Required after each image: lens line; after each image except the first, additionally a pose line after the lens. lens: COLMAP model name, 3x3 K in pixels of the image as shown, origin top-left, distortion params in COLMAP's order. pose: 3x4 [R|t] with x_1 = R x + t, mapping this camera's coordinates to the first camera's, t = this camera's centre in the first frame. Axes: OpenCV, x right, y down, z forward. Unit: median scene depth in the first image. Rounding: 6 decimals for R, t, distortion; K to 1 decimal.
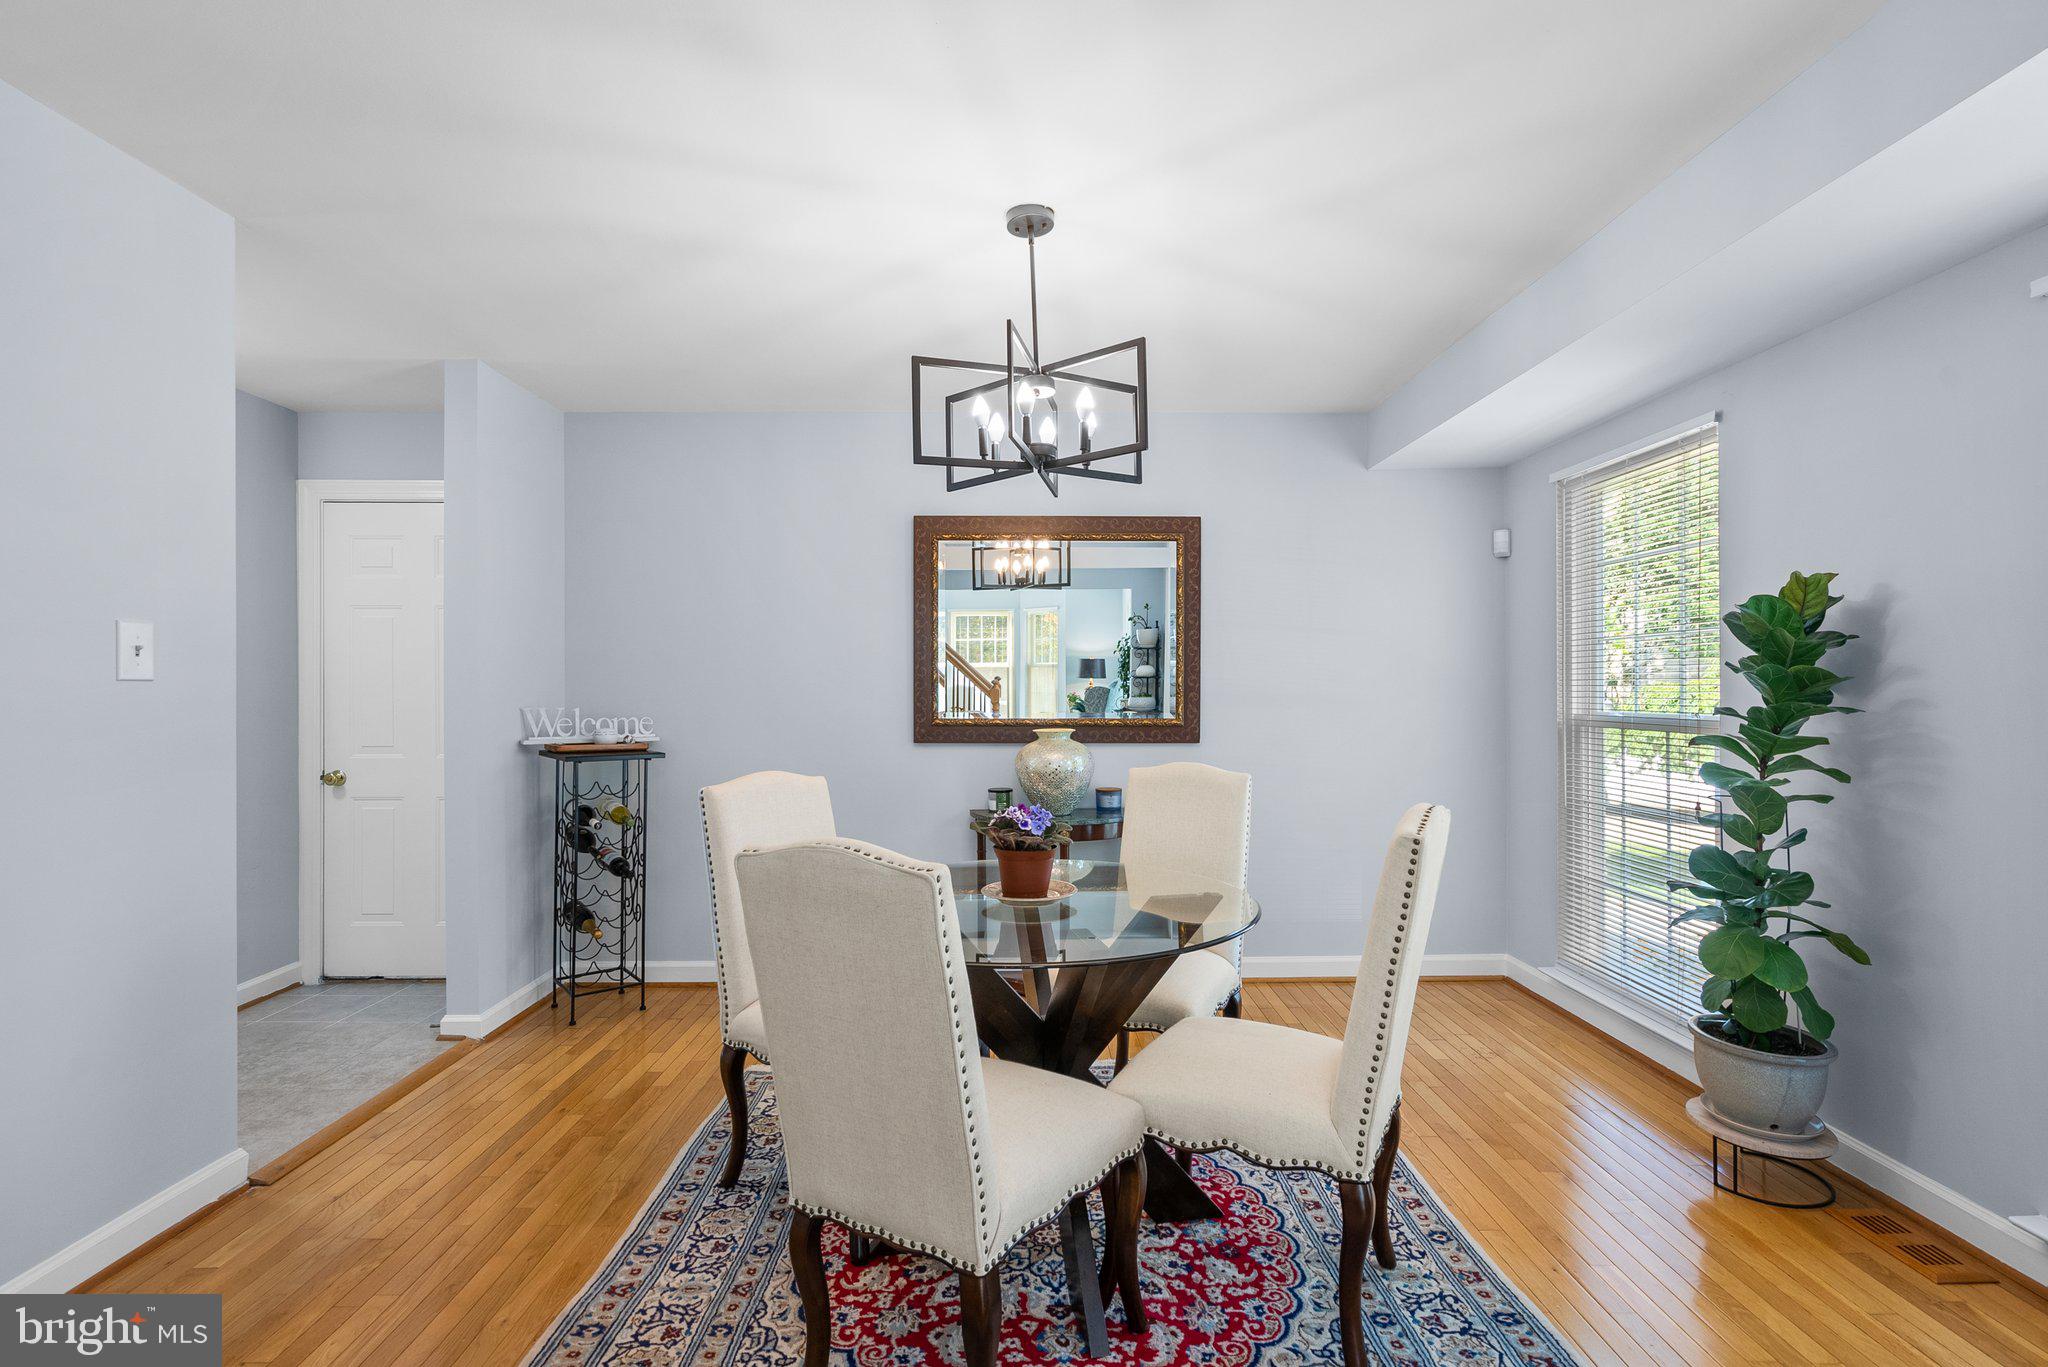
lens RADIAL K [[940.7, 0, 1023.2], [0, 940.7, 676.1], [0, 0, 1]] dist [-0.008651, 0.003294]
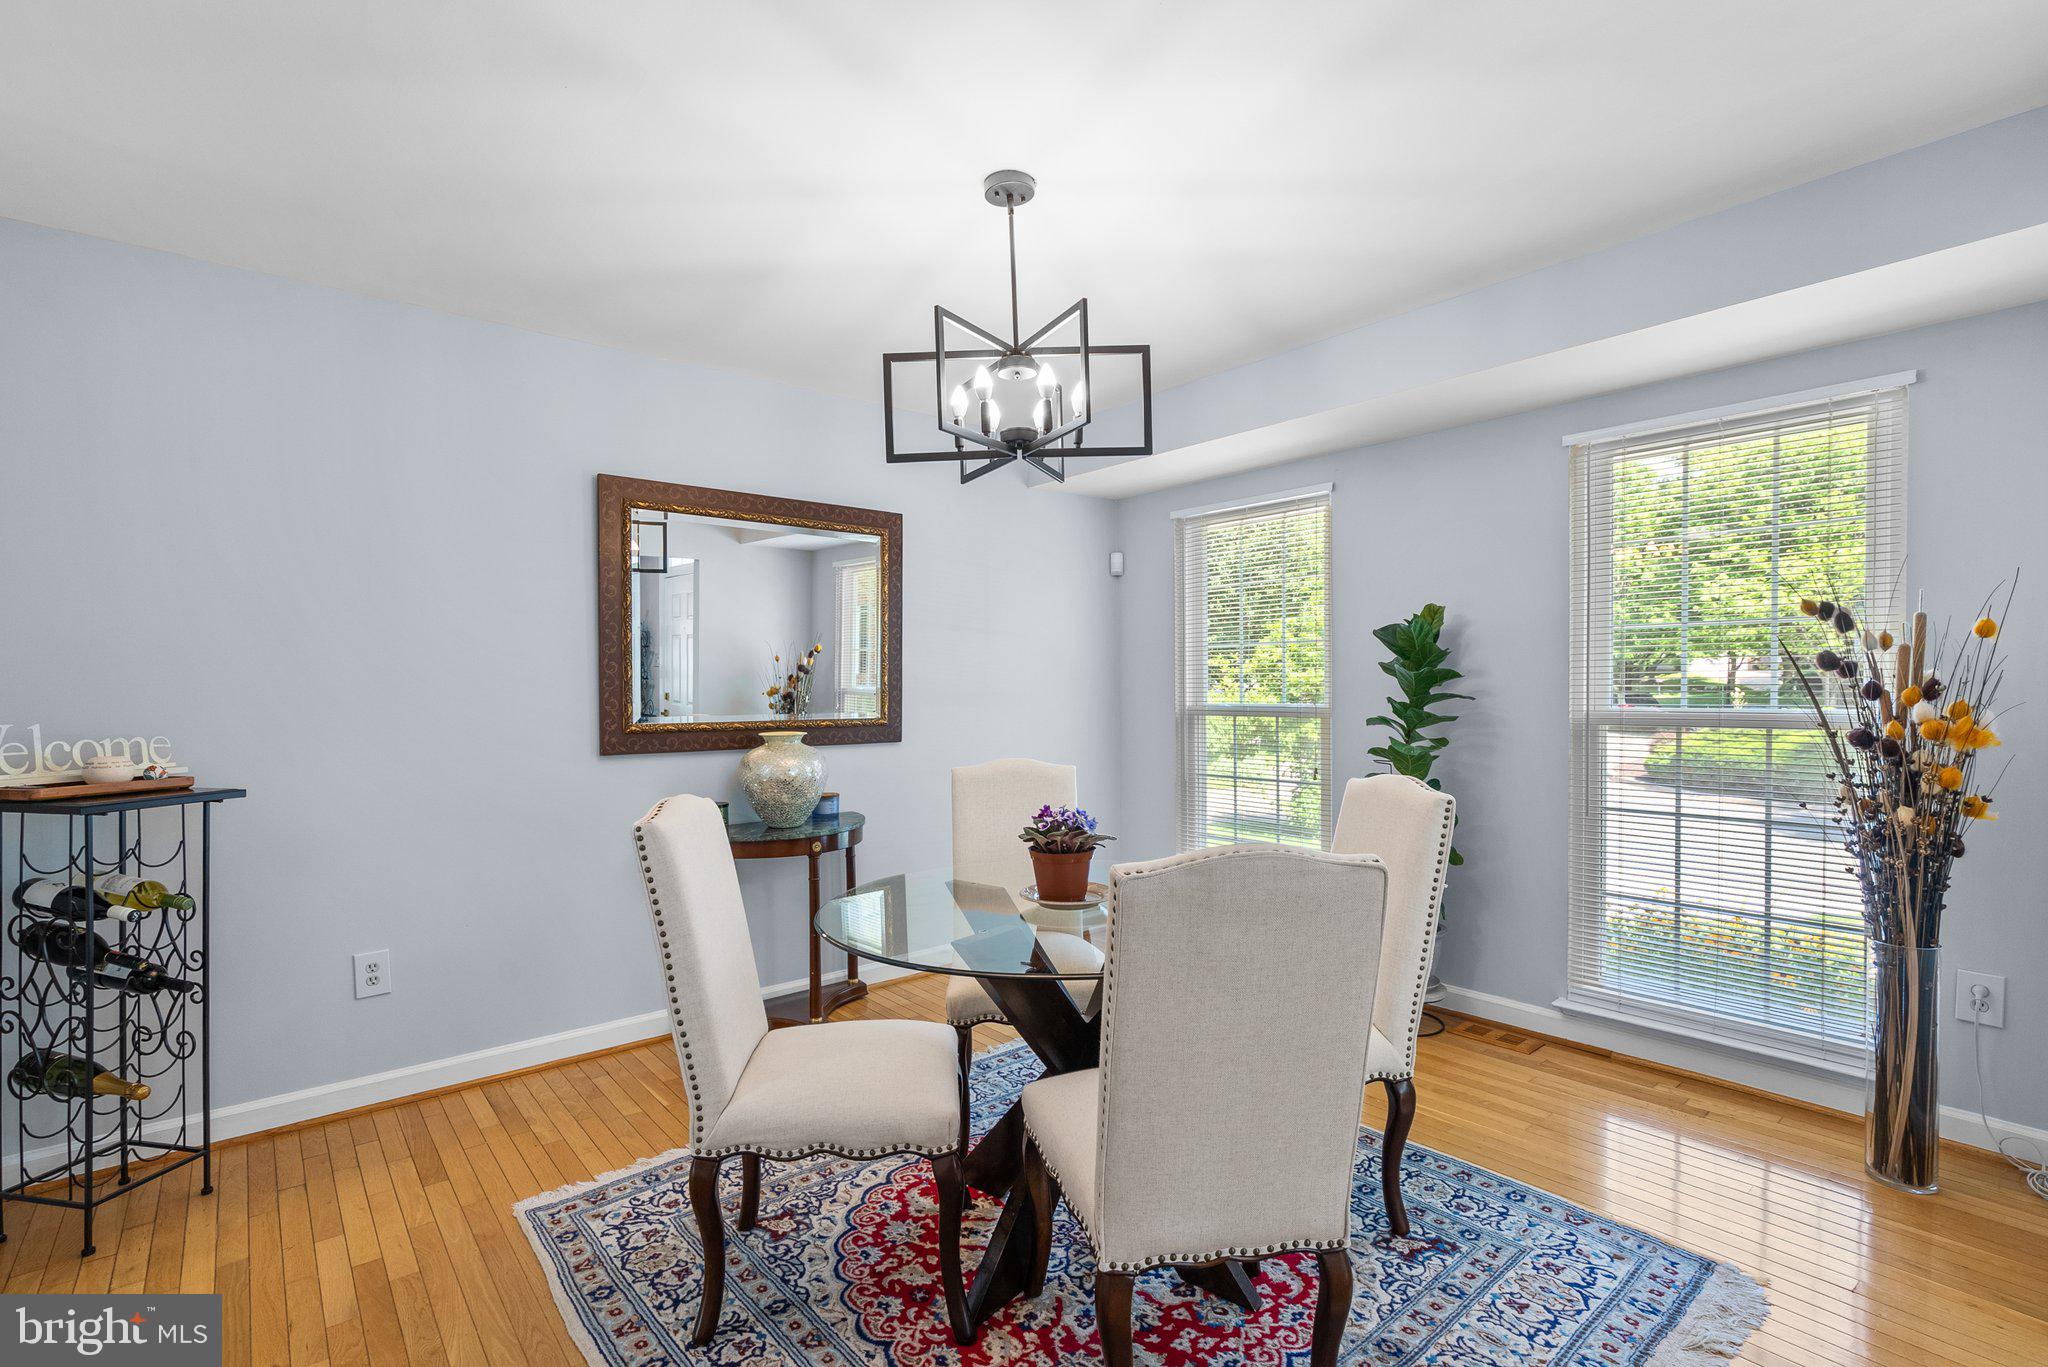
lens RADIAL K [[940.7, 0, 1019.6], [0, 940.7, 690.5], [0, 0, 1]] dist [-0.008651, 0.003294]
pose [[0.777029, -0.006928, 0.629427, -0.368787], [-0.003111, 0.999885, 0.014847, 0.002138], [-0.629457, -0.013495, 0.776918, 0.159780]]
